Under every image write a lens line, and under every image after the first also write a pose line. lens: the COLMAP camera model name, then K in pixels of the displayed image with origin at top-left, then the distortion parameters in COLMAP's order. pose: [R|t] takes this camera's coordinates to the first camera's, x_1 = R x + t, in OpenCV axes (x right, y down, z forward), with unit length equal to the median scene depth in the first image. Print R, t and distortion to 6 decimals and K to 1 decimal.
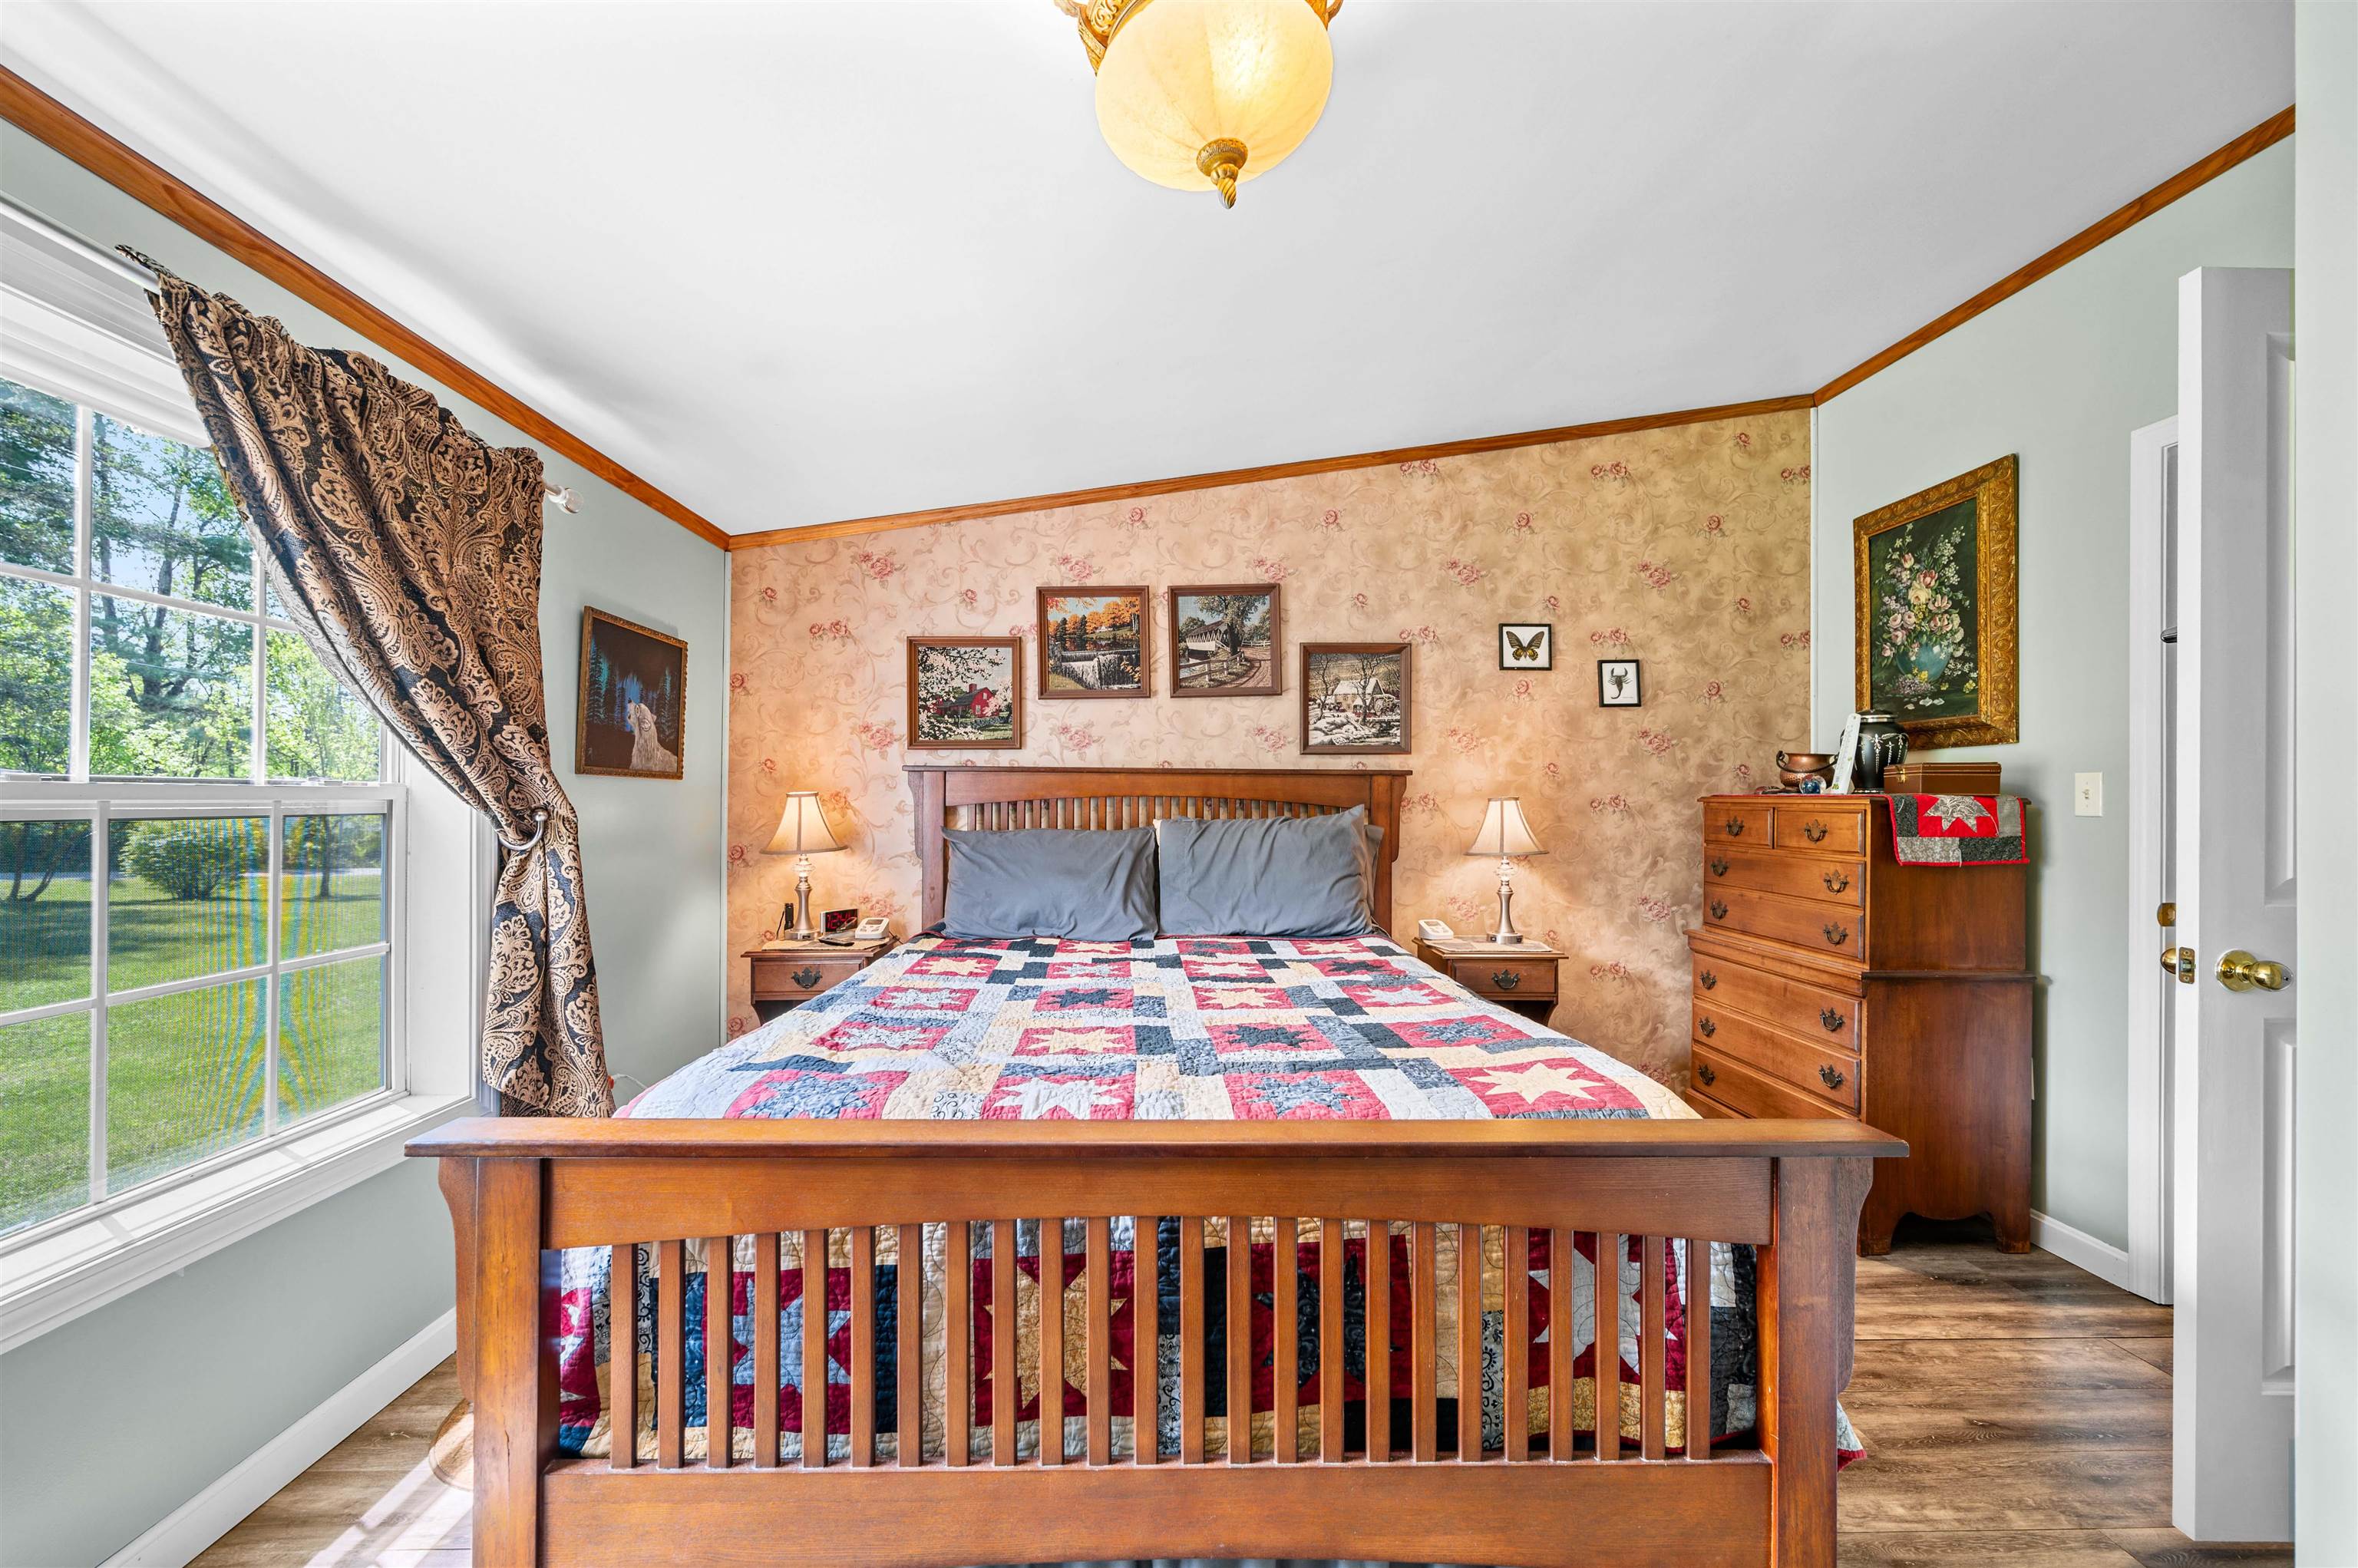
lens RADIAL K [[932.7, 0, 1173.3], [0, 932.7, 799.1], [0, 0, 1]] dist [-0.002122, -0.000943]
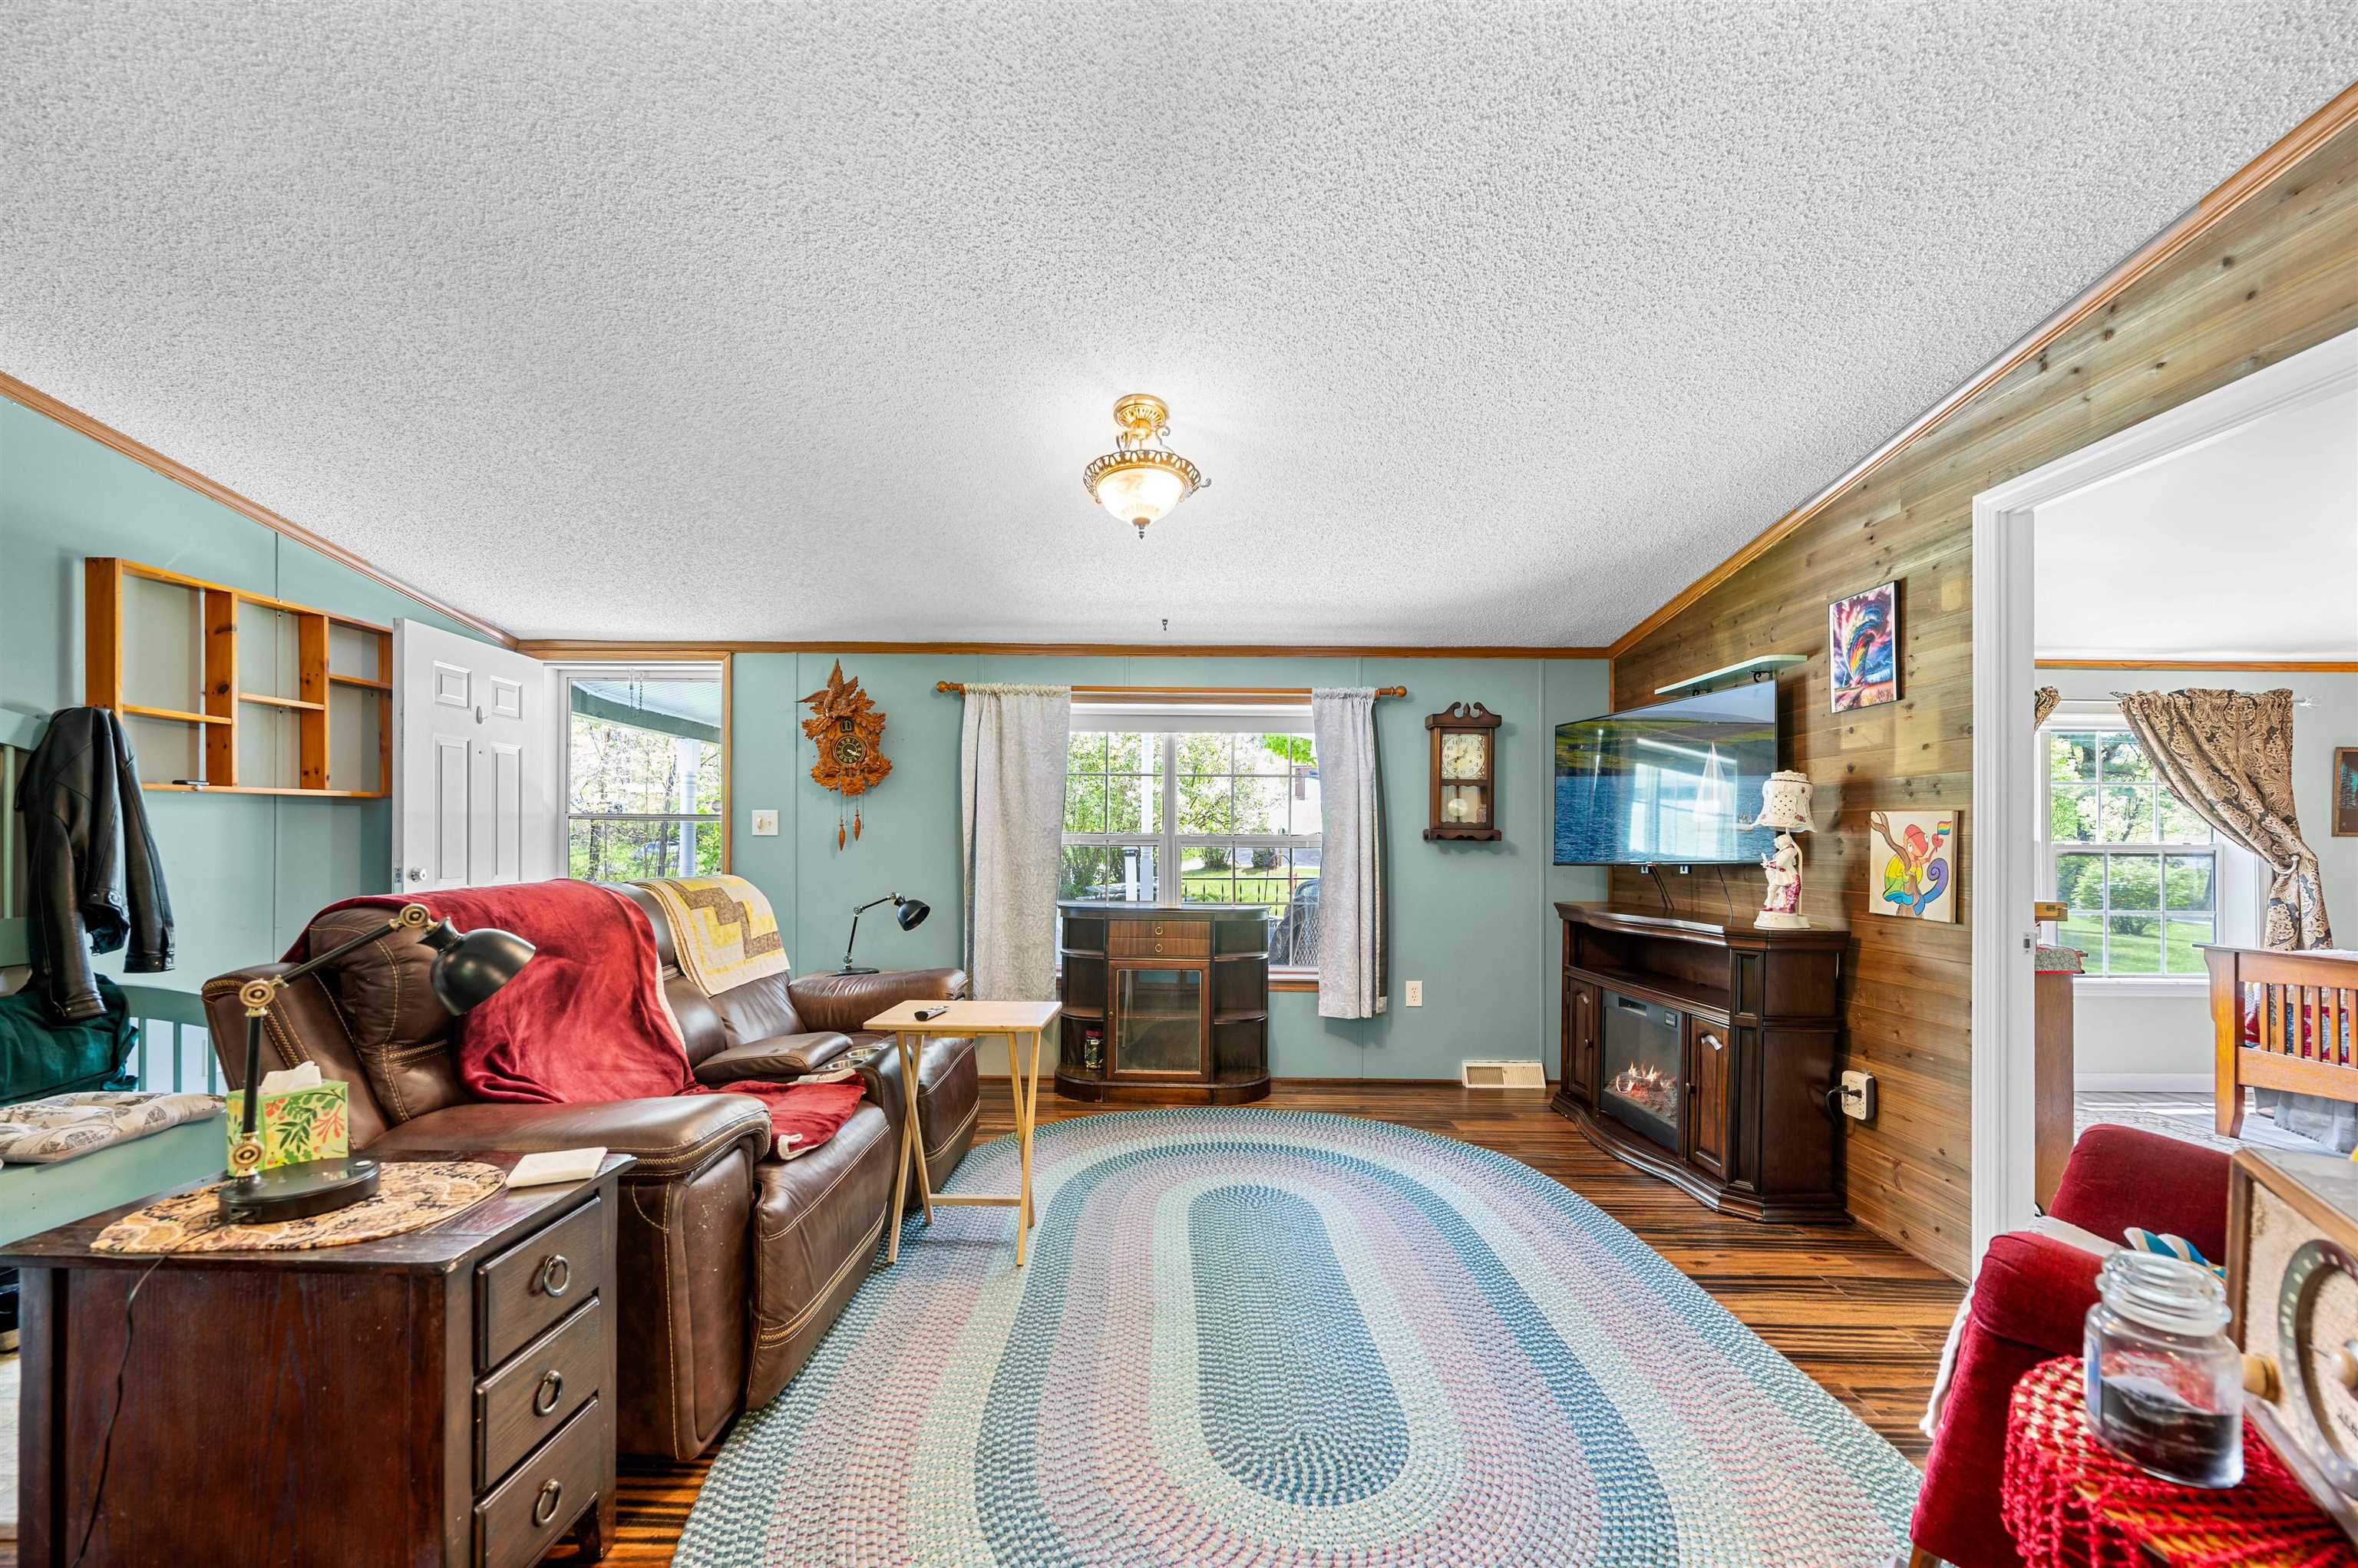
lens RADIAL K [[932.7, 0, 1174.1], [0, 932.7, 830.0], [0, 0, 1]] dist [-0.002122, -0.000943]
pose [[-0.037730, -0.019338, -0.999101, 0.972934], [-0.003787, 0.999808, -0.019208, 0.003152], [0.999281, 0.003059, -0.037796, -0.933873]]
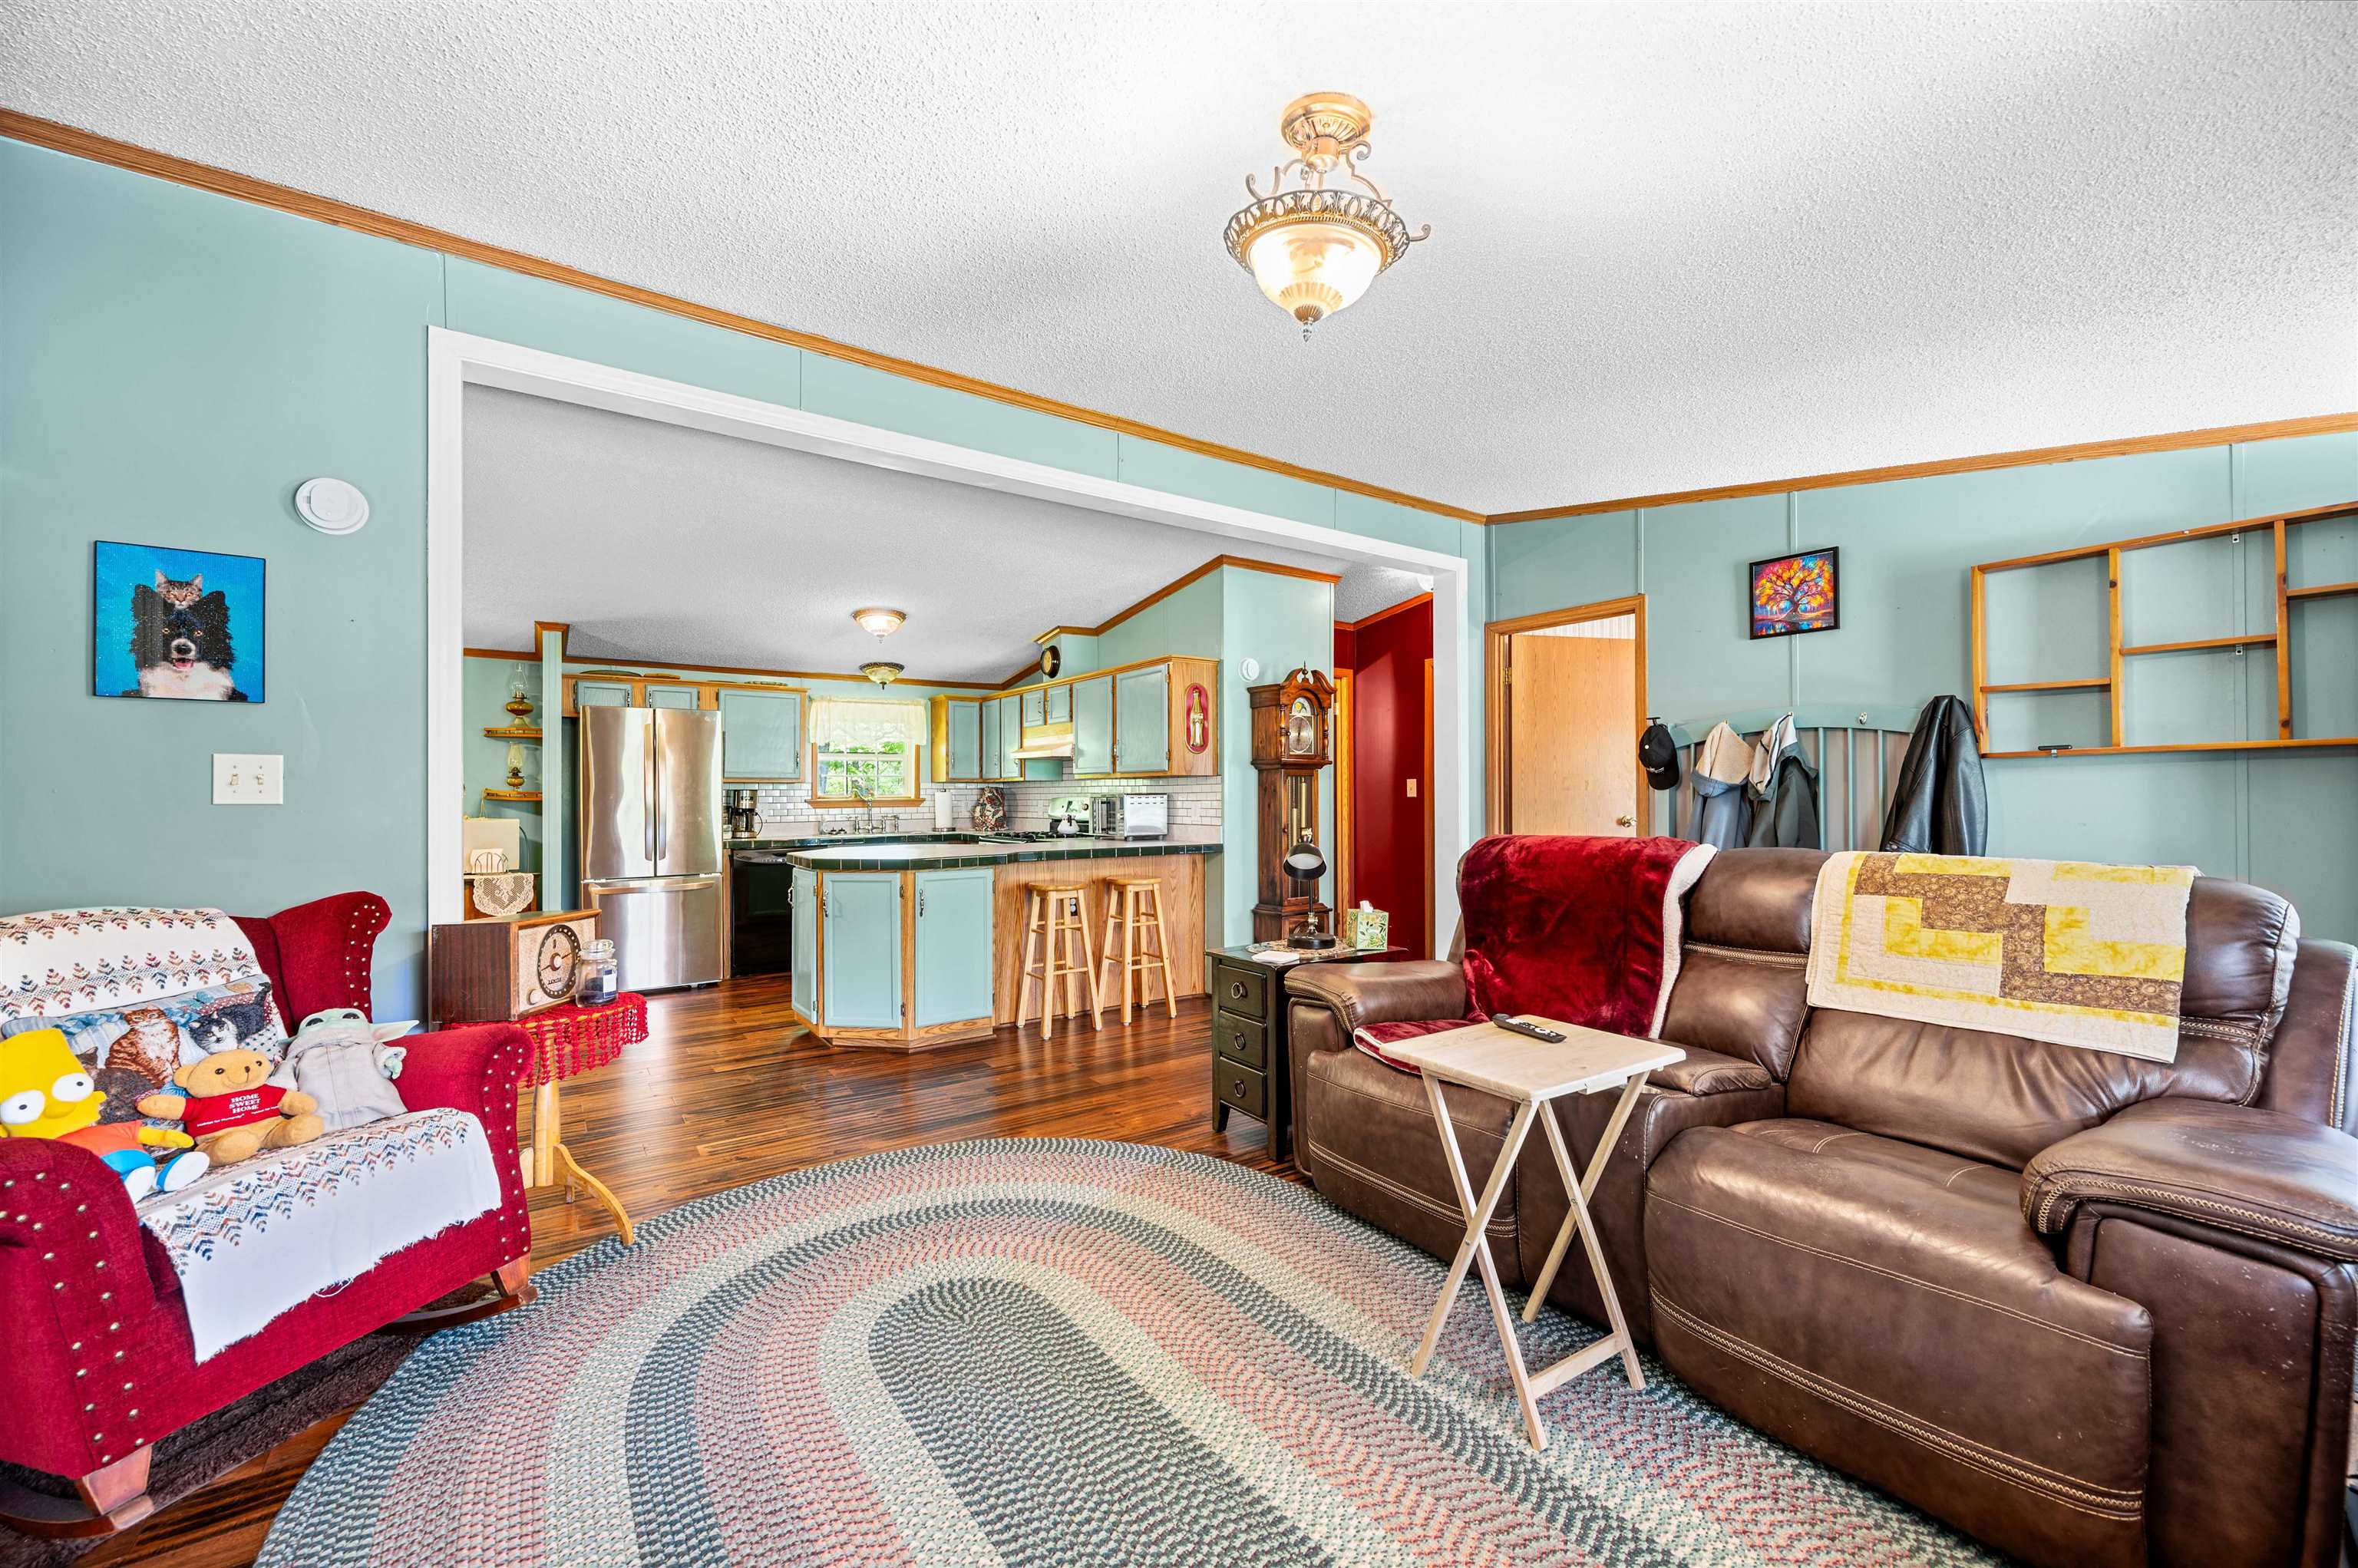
lens RADIAL K [[932.7, 0, 1196.1], [0, 932.7, 784.0], [0, 0, 1]] dist [-0.002122, -0.000943]
pose [[-0.563637, 0.003443, 0.826015, -0.168293], [-0.002343, 0.999981, -0.005767, -0.010660], [-0.826019, -0.005186, -0.563618, -0.656027]]
